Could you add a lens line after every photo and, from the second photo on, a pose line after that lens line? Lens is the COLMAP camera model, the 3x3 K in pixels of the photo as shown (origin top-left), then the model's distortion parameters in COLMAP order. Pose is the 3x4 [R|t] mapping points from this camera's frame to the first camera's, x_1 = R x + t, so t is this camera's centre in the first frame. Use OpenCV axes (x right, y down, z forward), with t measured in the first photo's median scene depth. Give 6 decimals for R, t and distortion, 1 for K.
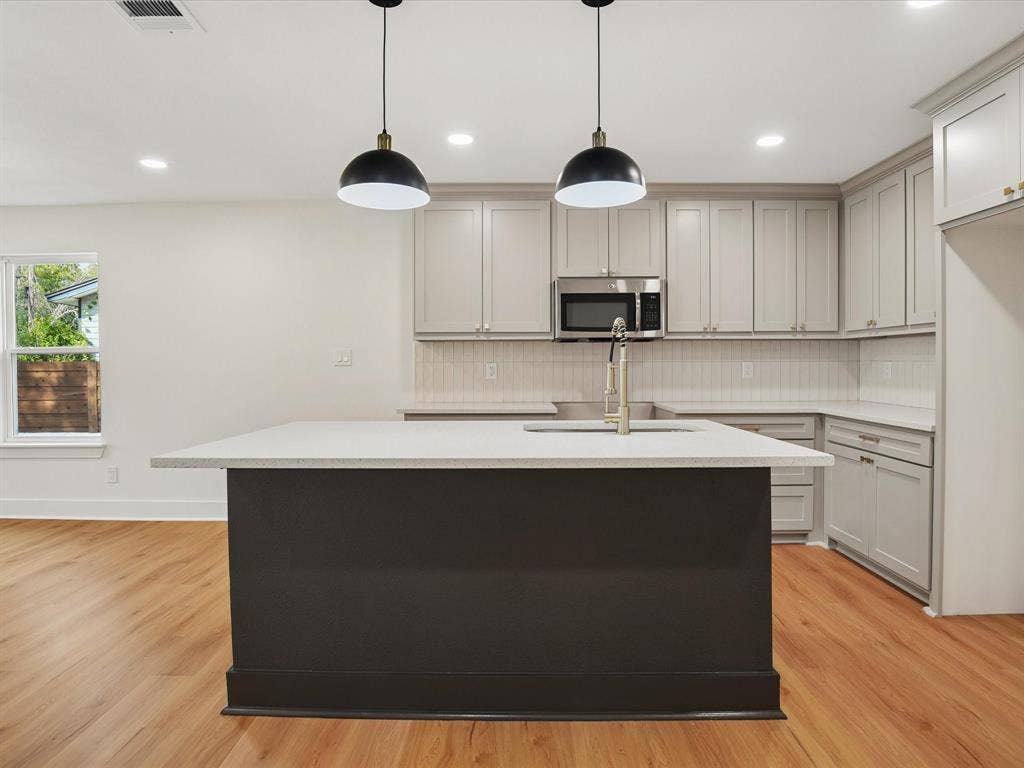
lens RADIAL K [[572.5, 0, 517.5], [0, 572.5, 383.2], [0, 0, 1]] dist [-0.042537, 0.005833]
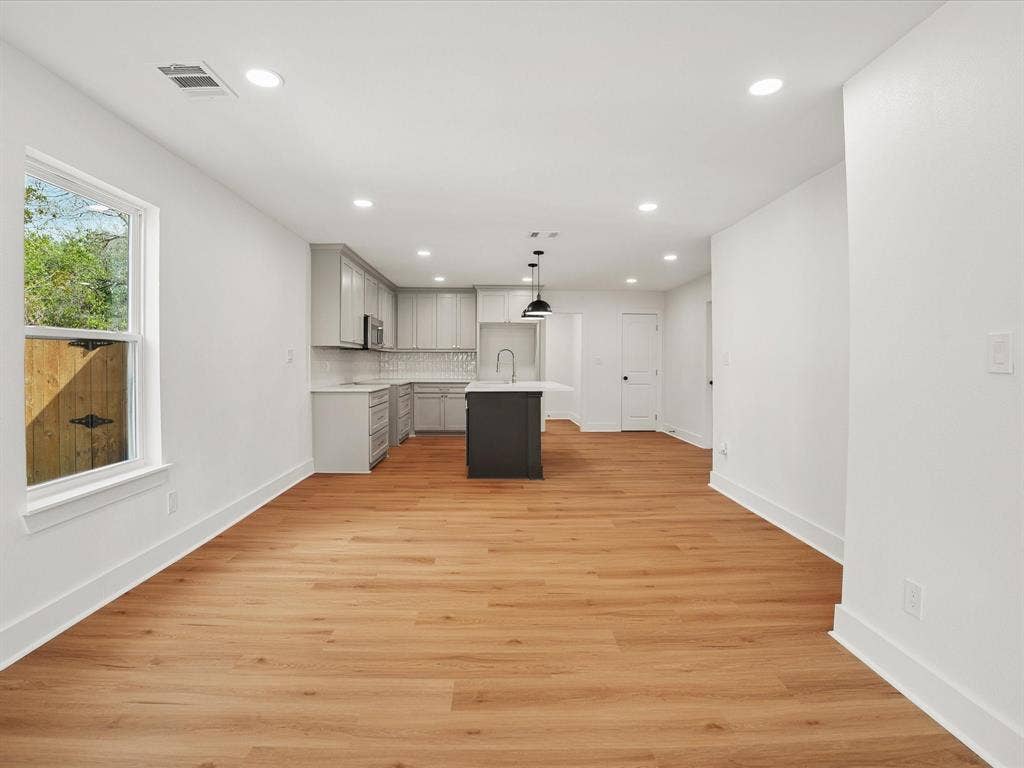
lens RADIAL K [[511.1, 0, 507.0], [0, 511.1, 365.3], [0, 0, 1]] dist [-0.049124, 0.003333]
pose [[-0.038169, -0.001175, 0.999271, -1.581916], [0.030865, 0.999521, 0.002354, -0.013957], [-0.998795, 0.030932, -0.038115, 0.625993]]
